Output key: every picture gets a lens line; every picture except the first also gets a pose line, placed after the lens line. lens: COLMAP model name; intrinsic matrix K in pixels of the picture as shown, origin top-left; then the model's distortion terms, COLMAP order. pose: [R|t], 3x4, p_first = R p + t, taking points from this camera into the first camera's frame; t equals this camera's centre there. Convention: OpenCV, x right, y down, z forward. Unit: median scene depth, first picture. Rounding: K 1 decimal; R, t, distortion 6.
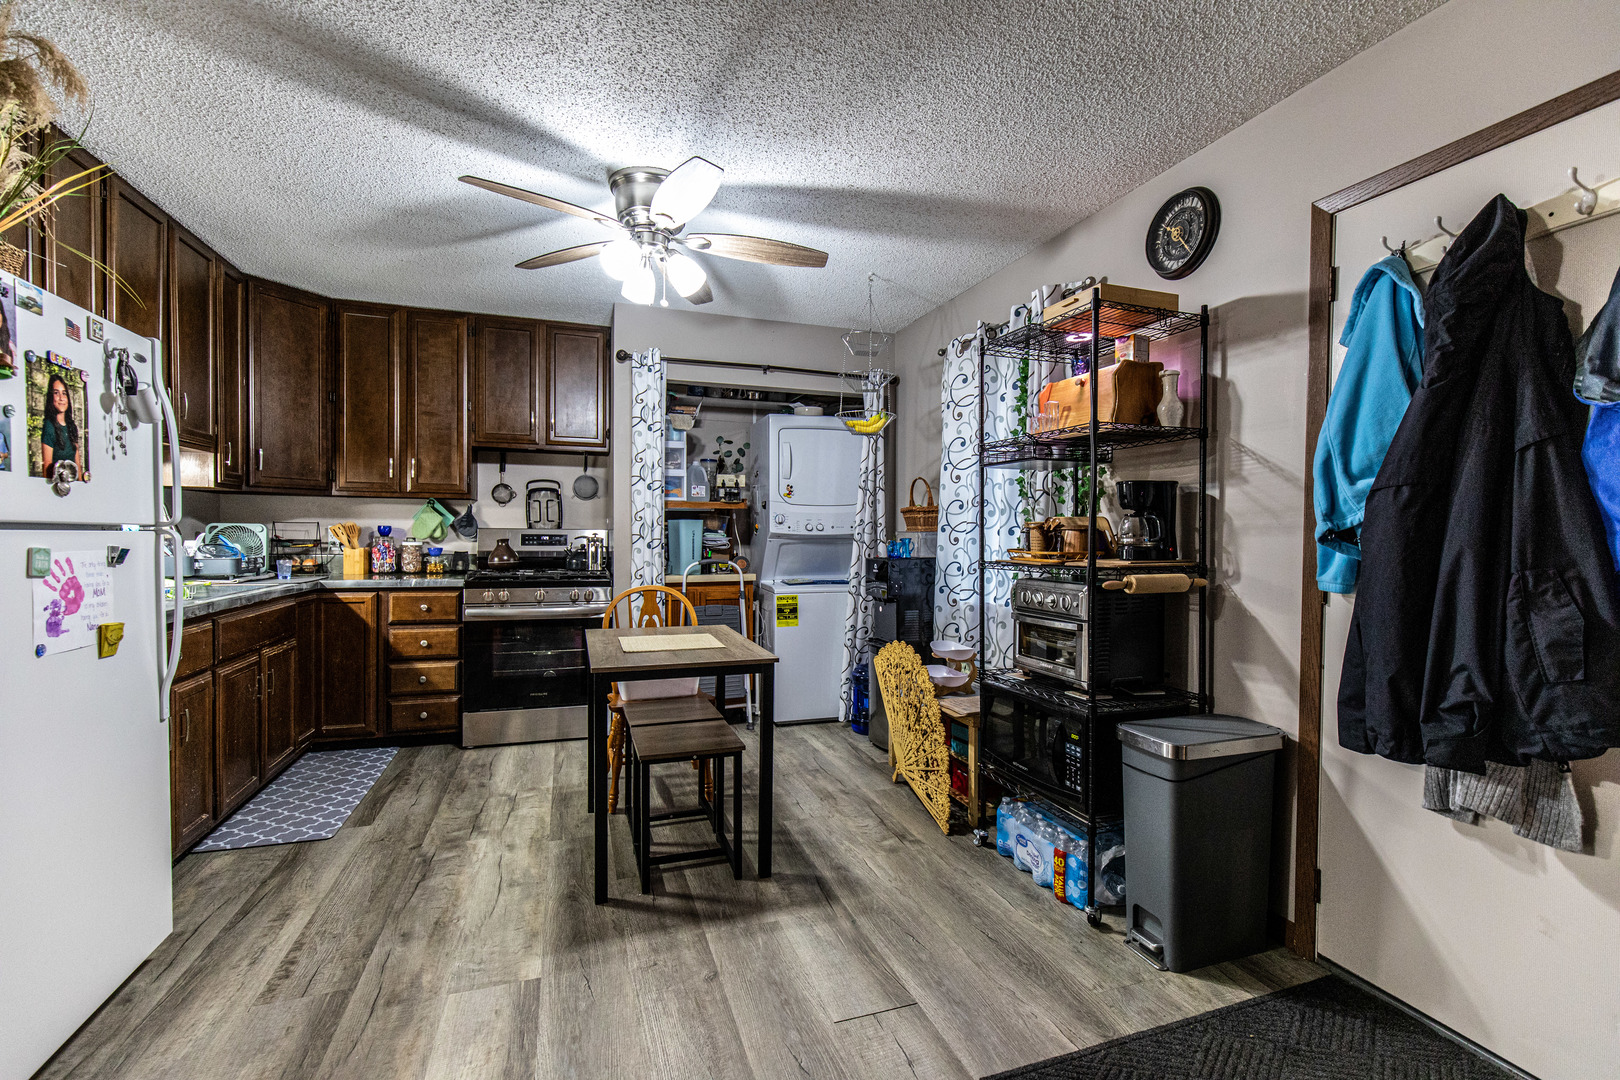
lens RADIAL K [[728.9, 0, 816.9], [0, 728.9, 542.5], [0, 0, 1]] dist [0.003159, 0.000019]
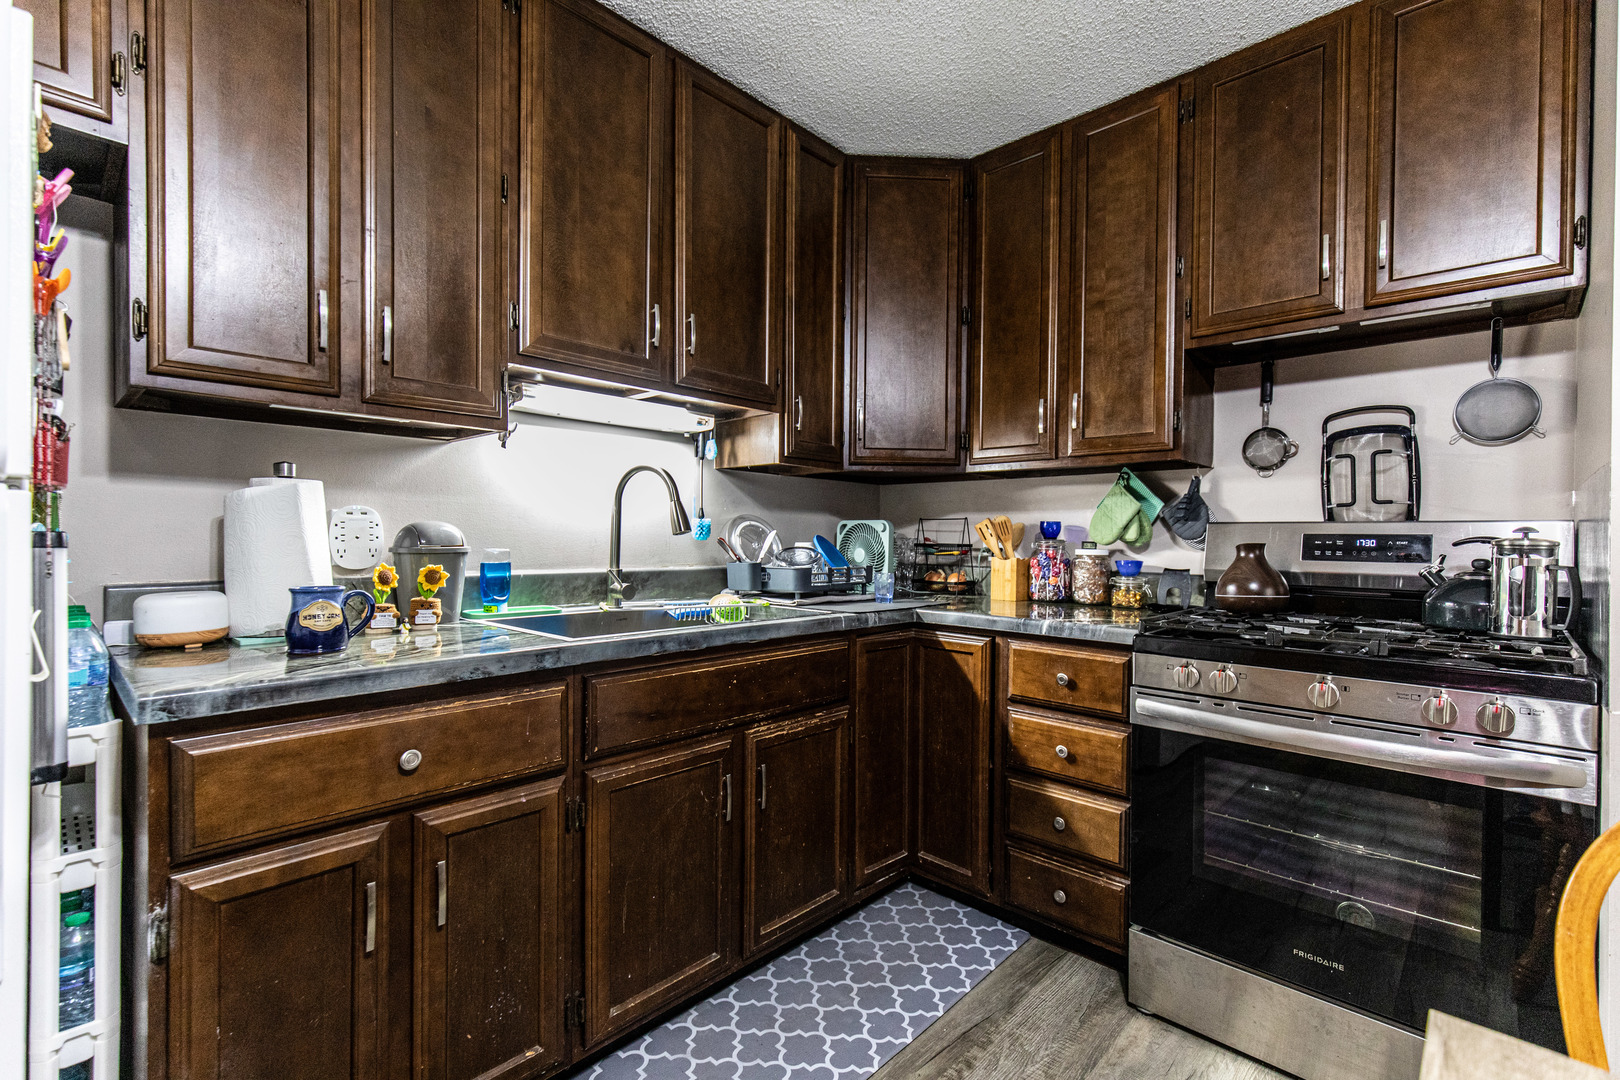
lens RADIAL K [[728.9, 0, 816.9], [0, 728.9, 542.5], [0, 0, 1]] dist [0.003159, 0.000019]
pose [[0.476129, -0.000695, -0.879375, -0.178154], [-0.018058, 0.999781, -0.010568, 0.004327], [0.879190, 0.020912, 0.476012, 0.602954]]
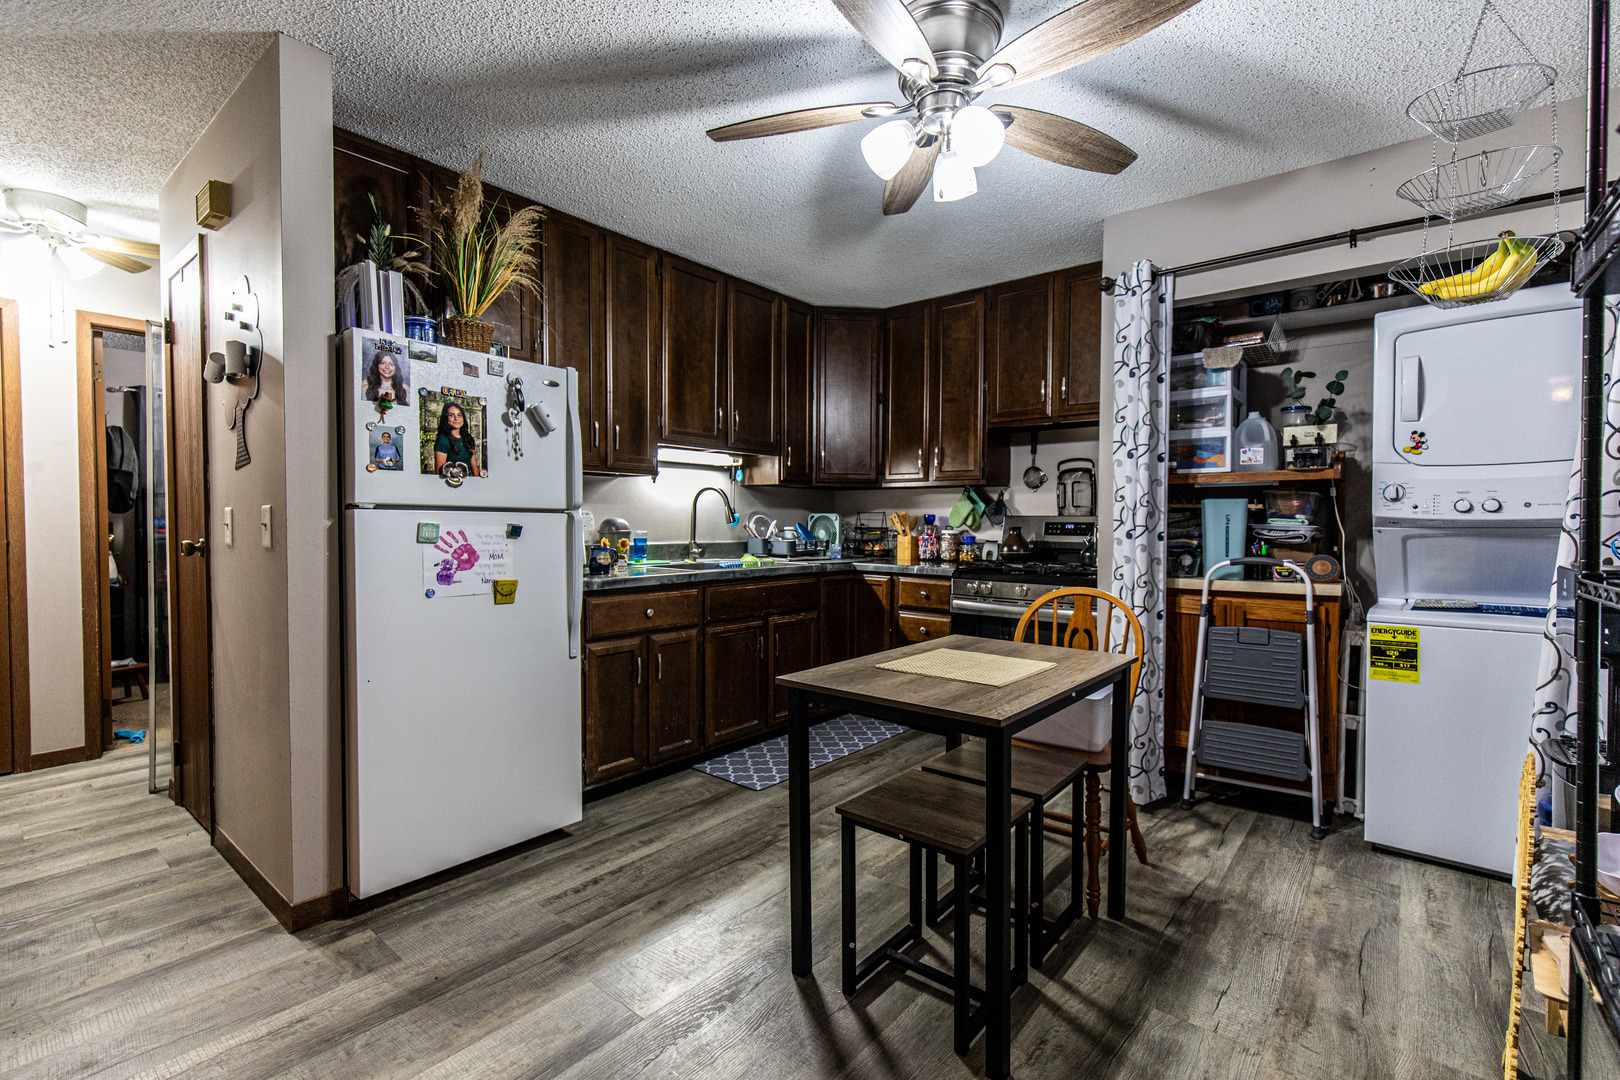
lens RADIAL K [[717.1, 0, 816.8], [0, 717.1, 545.1], [0, 0, 1]] dist [0.003743, 0.000215]
pose [[0.524244, 0.021310, -0.851301, 0.217228], [-0.013700, 0.999769, 0.016590, 0.006762], [0.851458, 0.002966, 0.524415, 0.352036]]
